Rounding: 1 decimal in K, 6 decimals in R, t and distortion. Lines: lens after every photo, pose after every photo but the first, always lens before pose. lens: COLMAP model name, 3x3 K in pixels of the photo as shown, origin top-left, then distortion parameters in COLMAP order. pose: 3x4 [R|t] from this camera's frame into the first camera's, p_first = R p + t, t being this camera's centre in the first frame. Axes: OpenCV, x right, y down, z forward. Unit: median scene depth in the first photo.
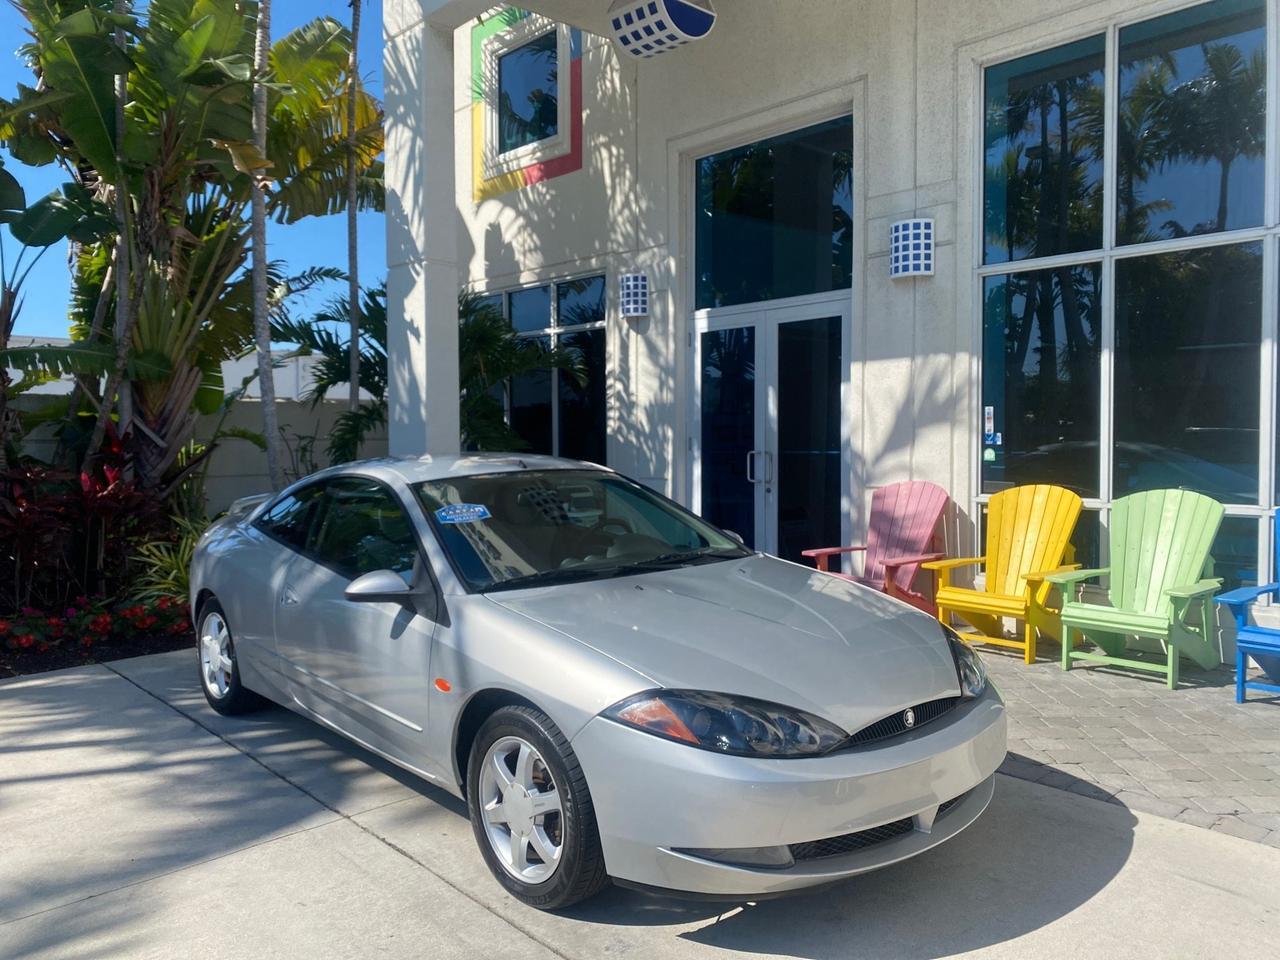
lens RADIAL K [[976.5, 0, 637.3], [0, 976.5, 481.9], [0, 0, 1]] dist [0.029455, -0.032089]
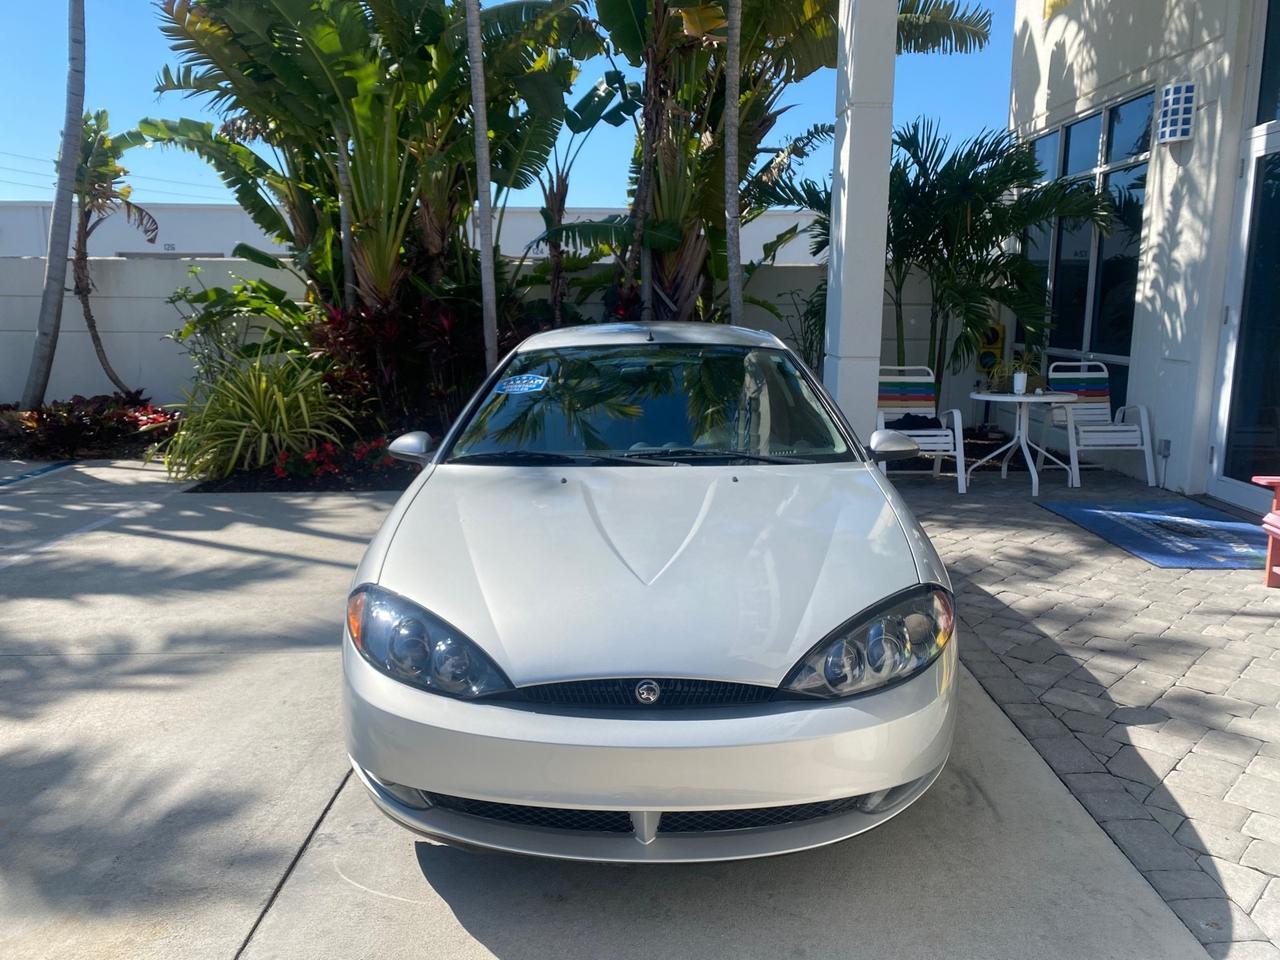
lens RADIAL K [[986.9, 0, 637.9], [0, 986.9, 470.8], [0, 0, 1]] dist [0.000969, 0.003836]
pose [[0.730721, 0.122658, -0.671567, 0.309515], [-0.037866, 0.989494, 0.139524, -0.013173], [0.681626, -0.076524, 0.727688, 0.190430]]
